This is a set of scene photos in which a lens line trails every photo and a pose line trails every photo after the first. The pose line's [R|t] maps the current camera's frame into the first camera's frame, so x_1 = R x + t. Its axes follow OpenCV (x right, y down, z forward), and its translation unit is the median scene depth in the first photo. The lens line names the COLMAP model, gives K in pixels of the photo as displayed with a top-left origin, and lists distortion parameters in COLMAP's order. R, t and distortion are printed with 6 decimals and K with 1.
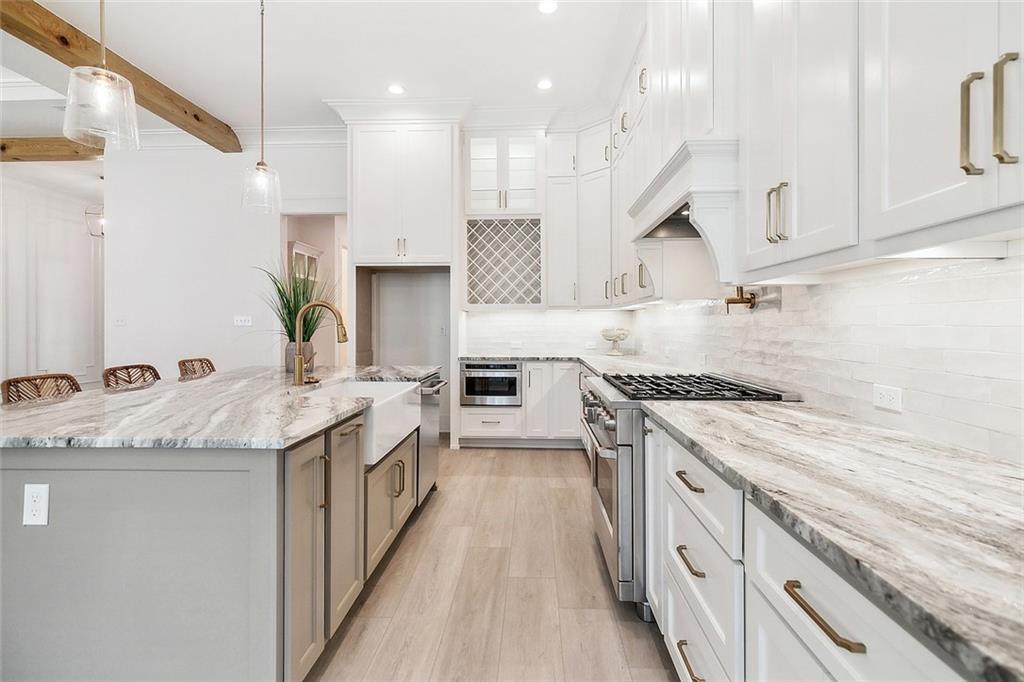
lens RADIAL K [[477.9, 0, 513.9], [0, 477.9, 323.3], [0, 0, 1]] dist [0.004254, 0.000288]
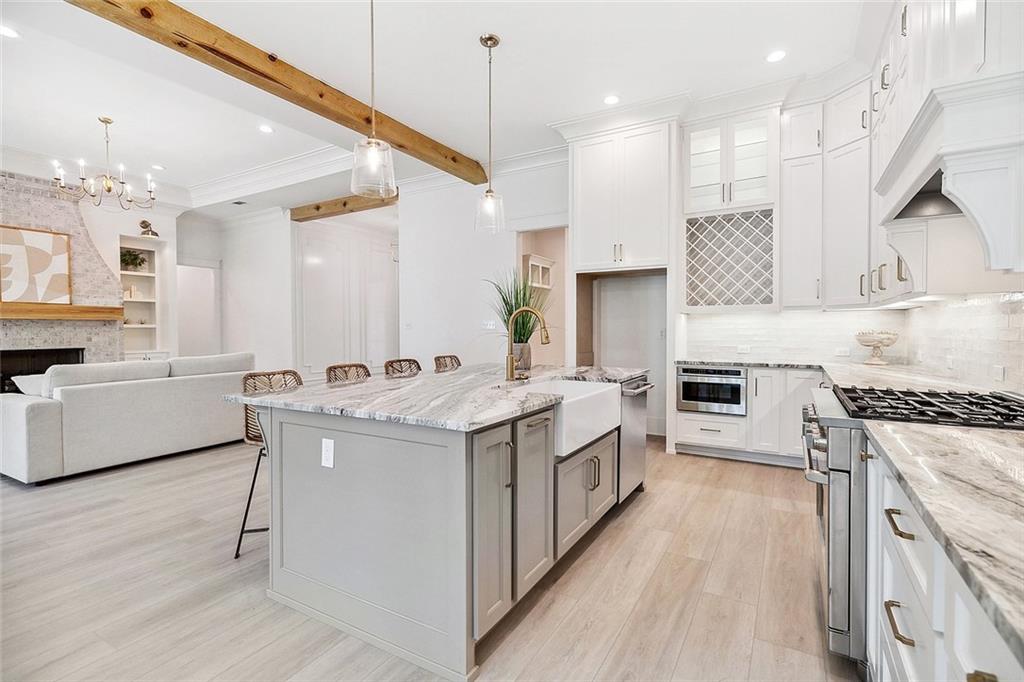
lens RADIAL K [[468.7, 0, 526.4], [0, 468.7, 334.7], [0, 0, 1]] dist [0.000814, 0.000131]
pose [[0.889187, 0.004379, -0.457522, 0.077309], [0.003782, 0.999850, 0.016922, -0.000131], [0.457528, -0.016777, 0.889037, 0.010858]]
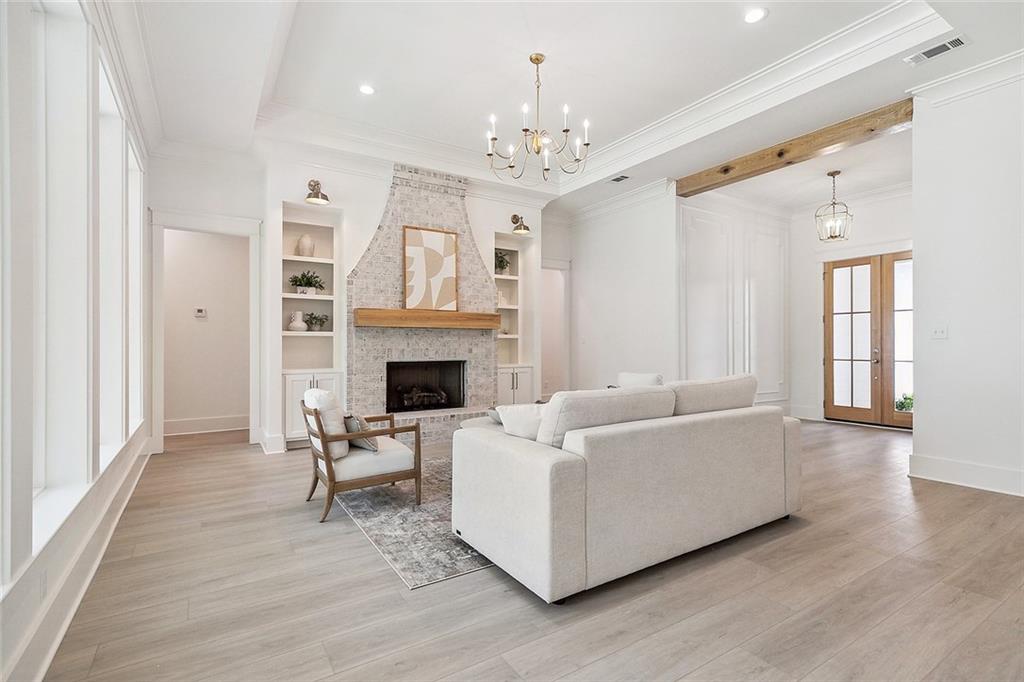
lens RADIAL K [[472.6, 0, 512.0], [0, 472.6, 341.0], [0, 0, 1]] dist [0.000304, -0.000037]
pose [[0.573194, -0.002707, -0.819415, -0.929375], [-0.001000, 0.999991, -0.004003, 0.016427], [0.819419, 0.003114, 0.573187, 0.043332]]
